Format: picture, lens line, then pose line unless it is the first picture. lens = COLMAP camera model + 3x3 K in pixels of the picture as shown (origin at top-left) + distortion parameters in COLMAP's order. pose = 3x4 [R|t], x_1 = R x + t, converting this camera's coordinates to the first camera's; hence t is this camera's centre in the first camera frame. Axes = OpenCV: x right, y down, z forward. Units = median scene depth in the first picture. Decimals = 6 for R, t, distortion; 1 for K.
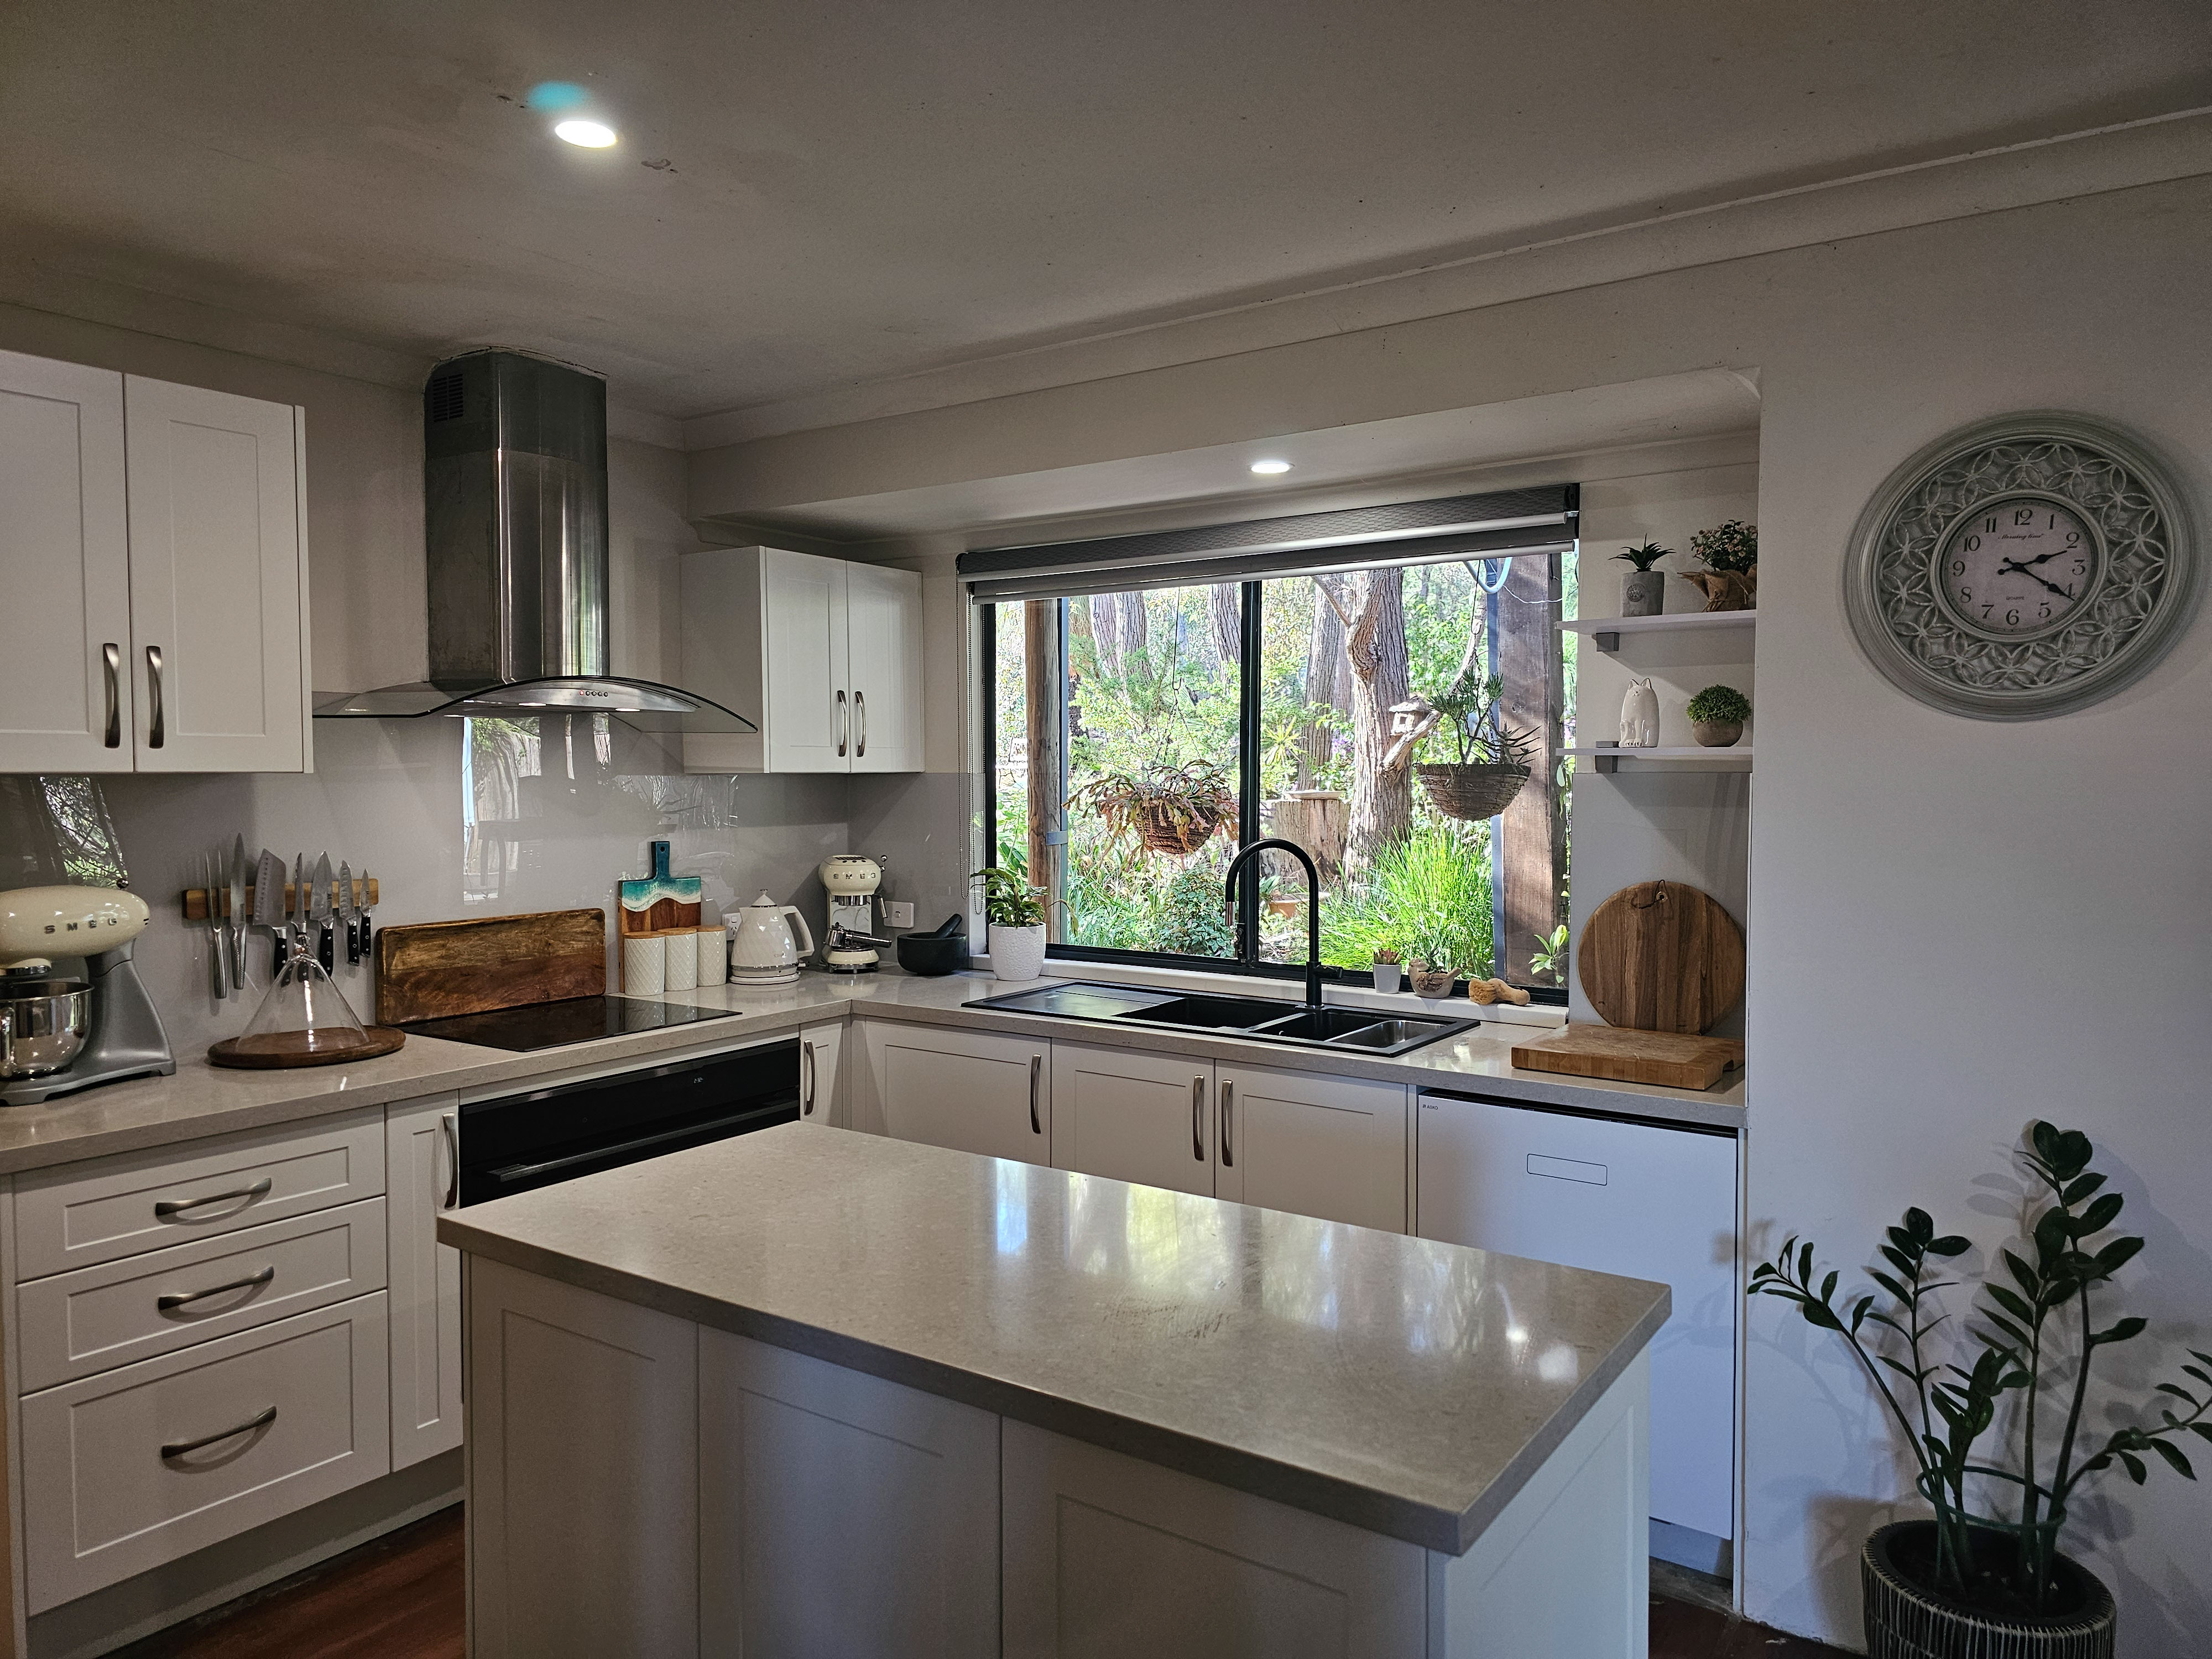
lens RADIAL K [[1487.5, 0, 1137.2], [0, 1487.5, 833.7], [0, 0, 1]] dist [0.053527, -0.048558]
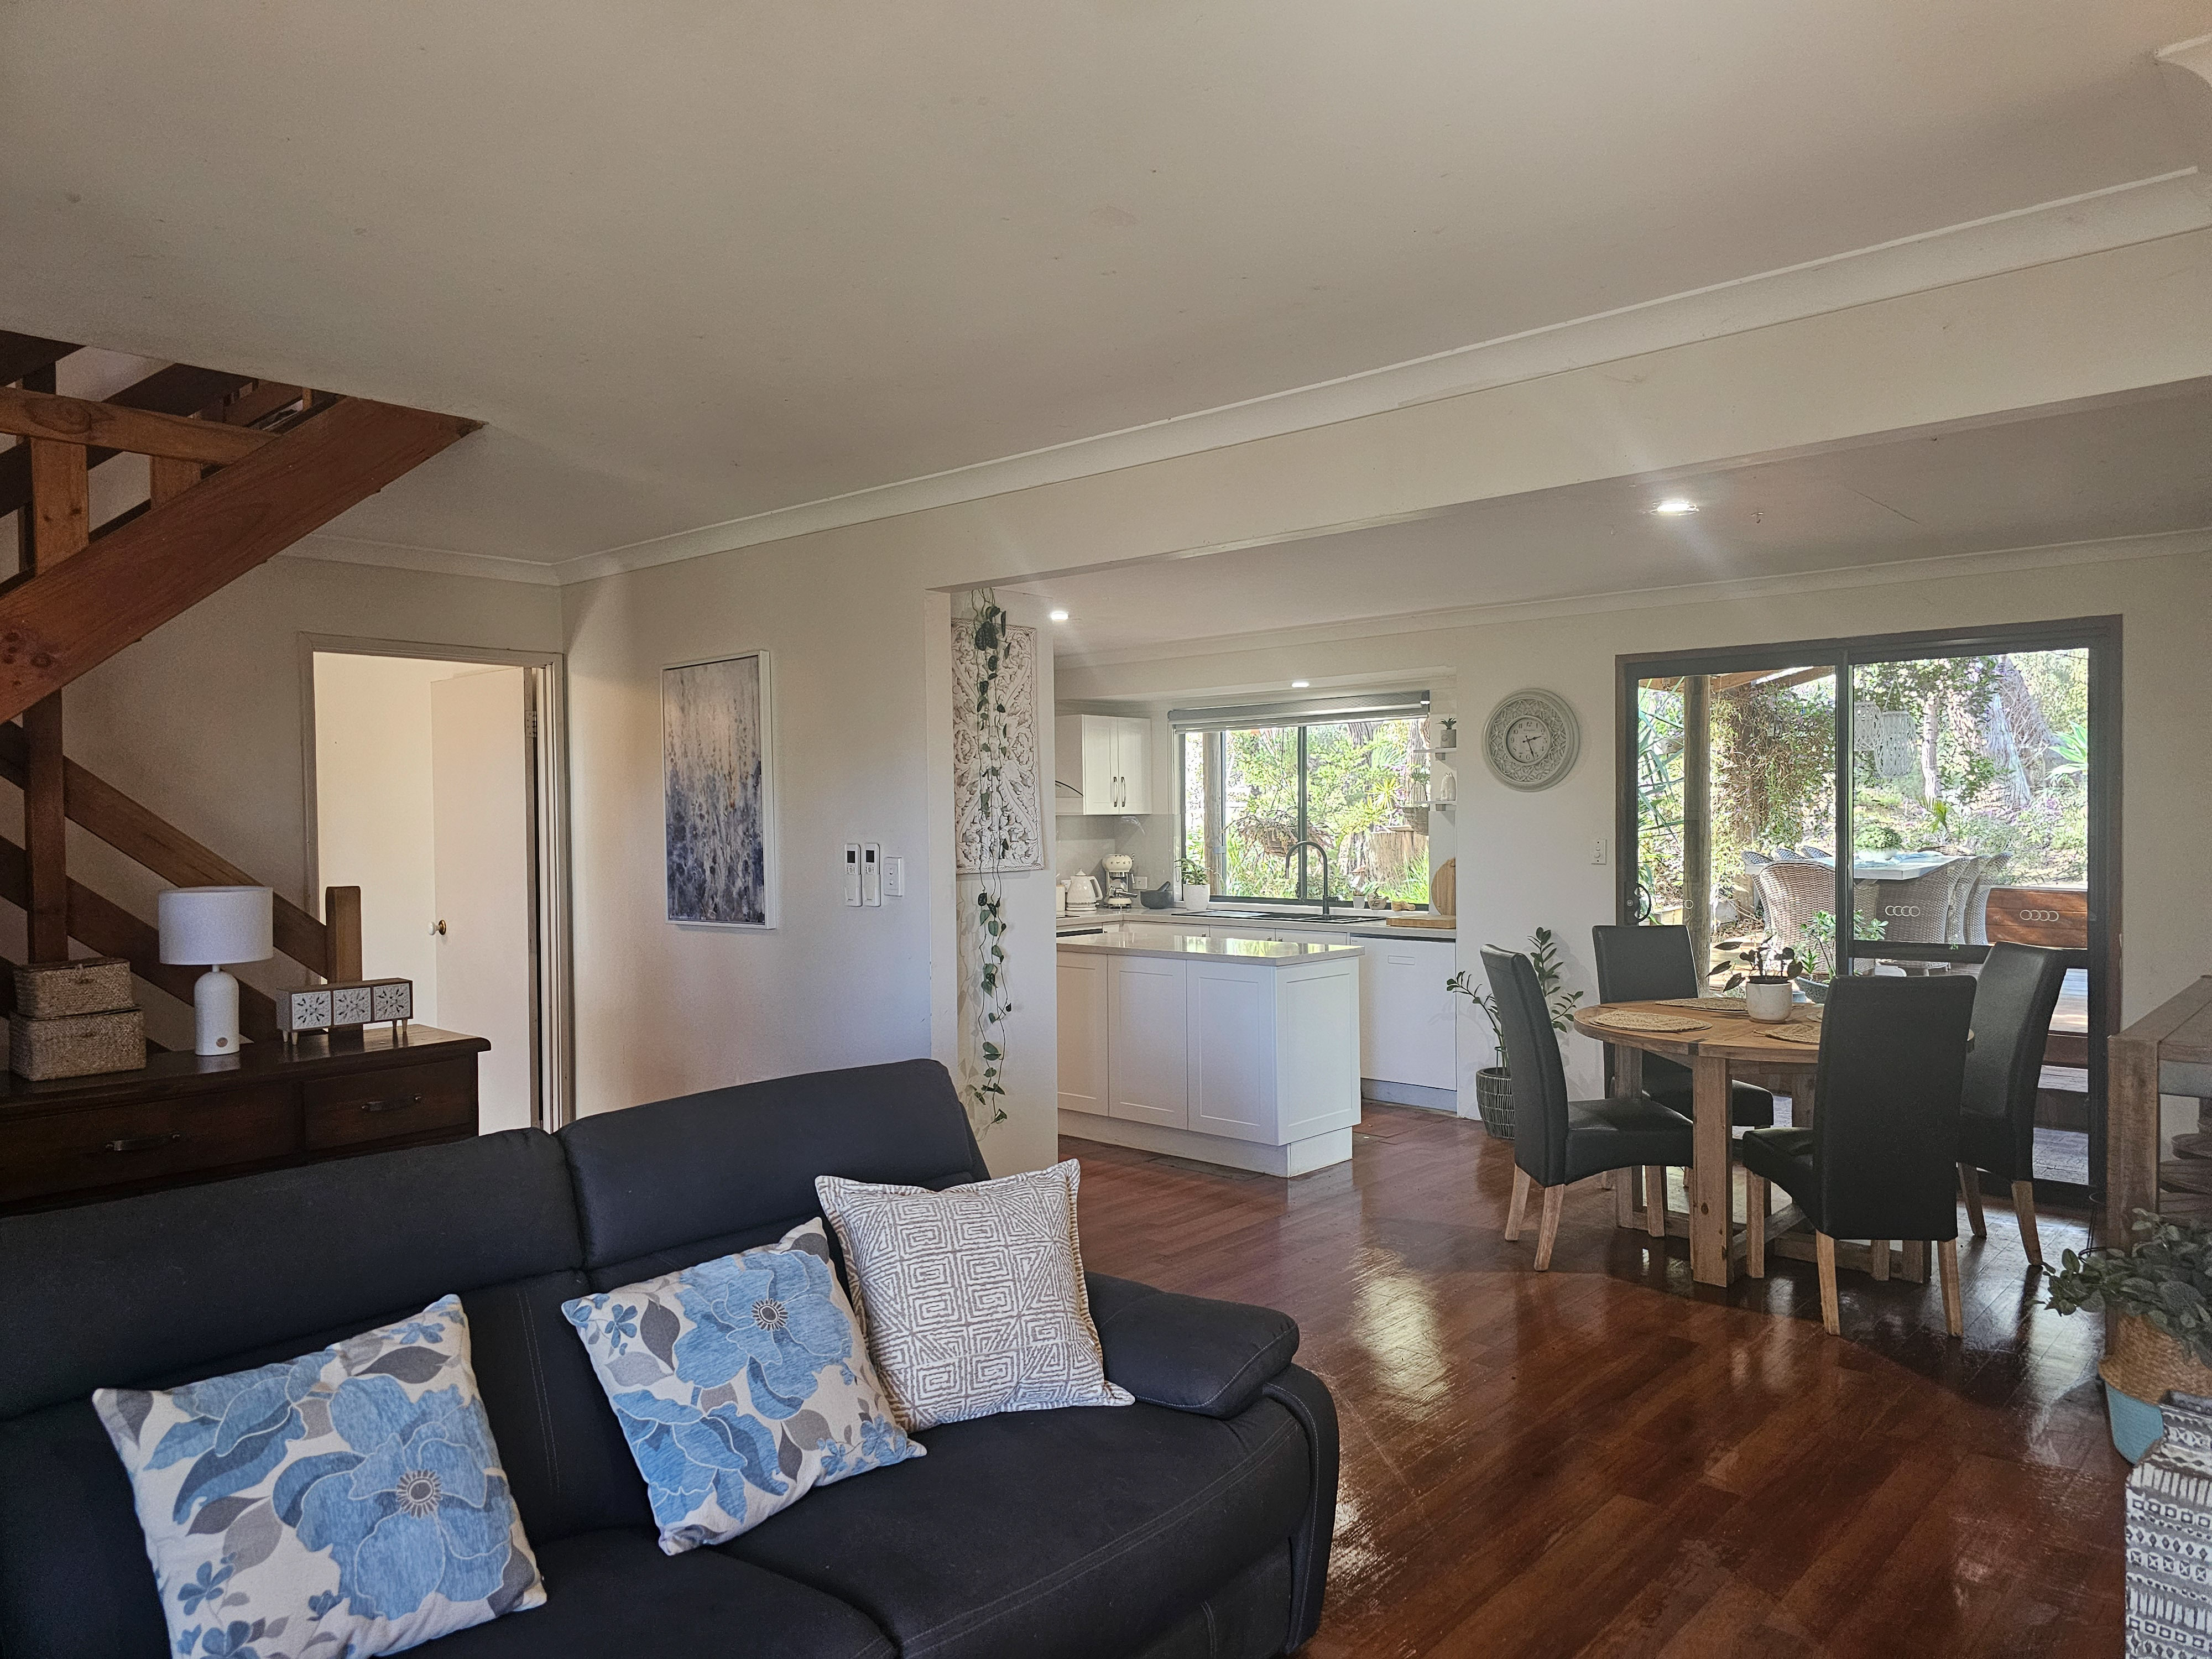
lens RADIAL K [[1487.5, 0, 1122.4], [0, 1487.5, 841.1], [0, 0, 1]] dist [0.053527, -0.048558]
pose [[0.990938, -0.007233, -0.134123, 0.117241], [0.003892, 0.999676, -0.025150, 0.059913], [0.134261, 0.024400, 0.990646, -1.311229]]
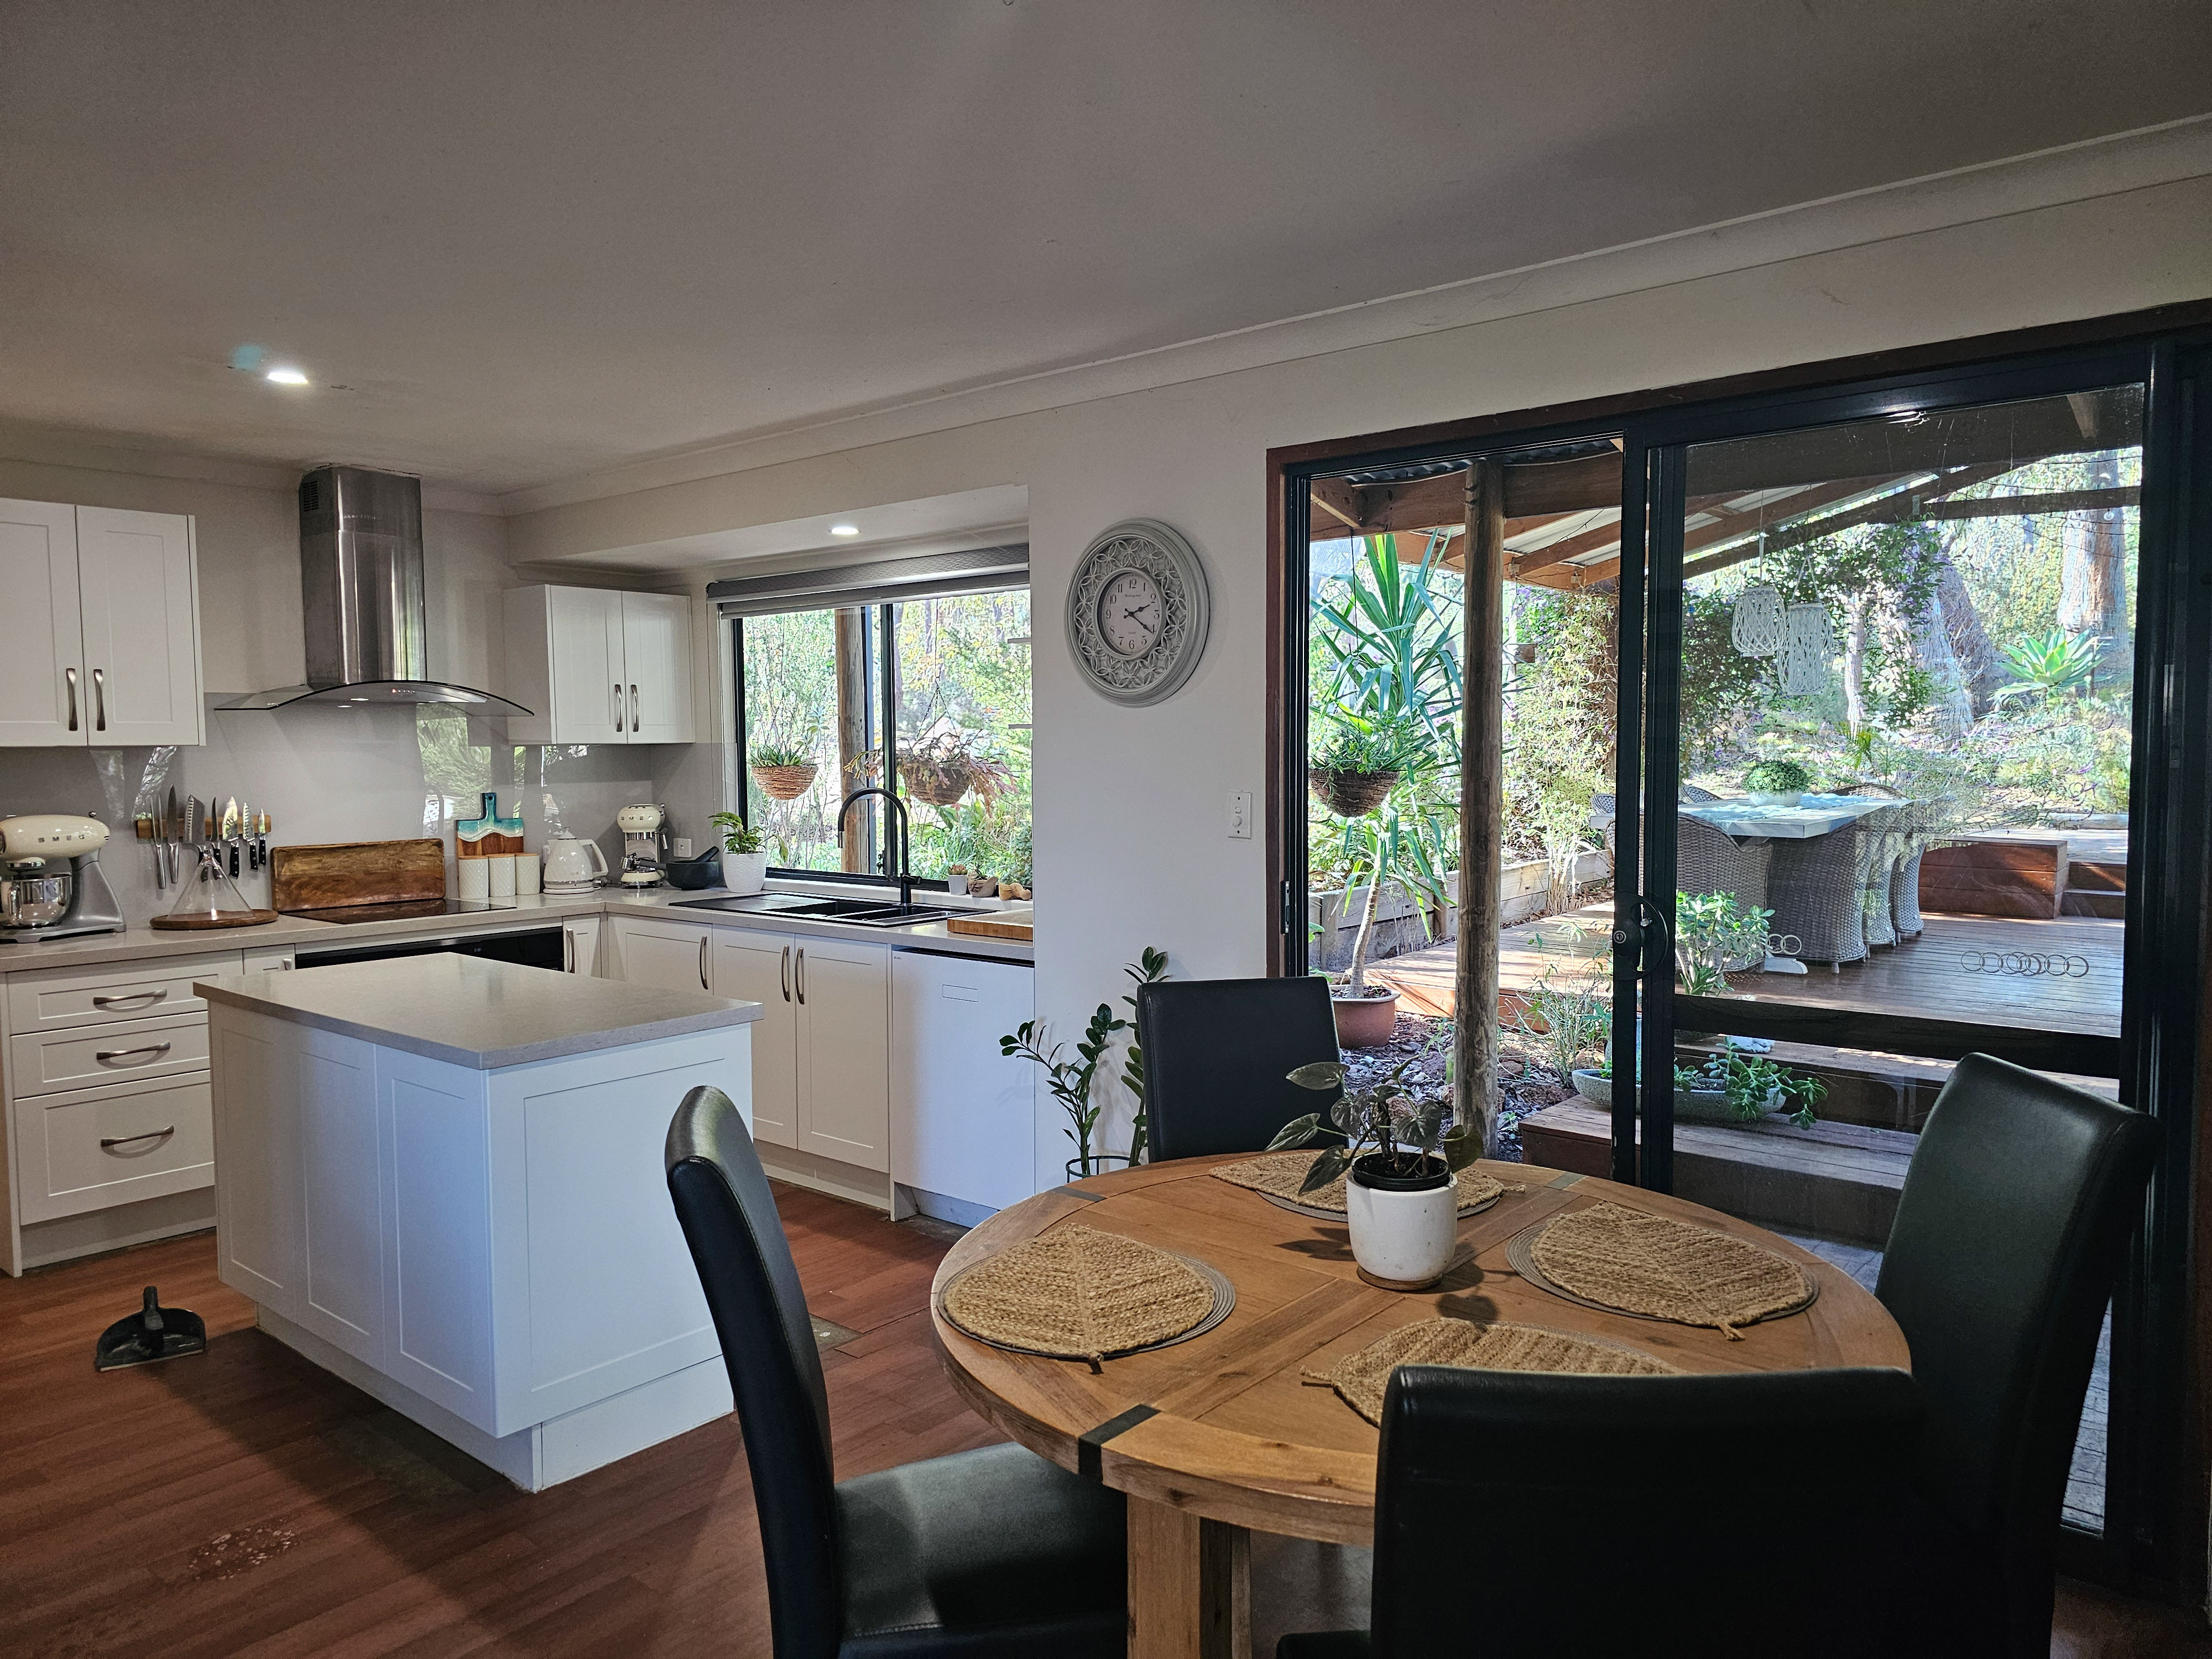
lens RADIAL K [[1487.5, 0, 1128.8], [0, 1487.5, 842.8], [0, 0, 1]] dist [0.053527, -0.048558]
pose [[0.995547, -0.001767, -0.094249, 0.473263], [0.004167, 0.999672, 0.025270, 0.021734], [0.094174, -0.025551, 0.995228, -0.410105]]
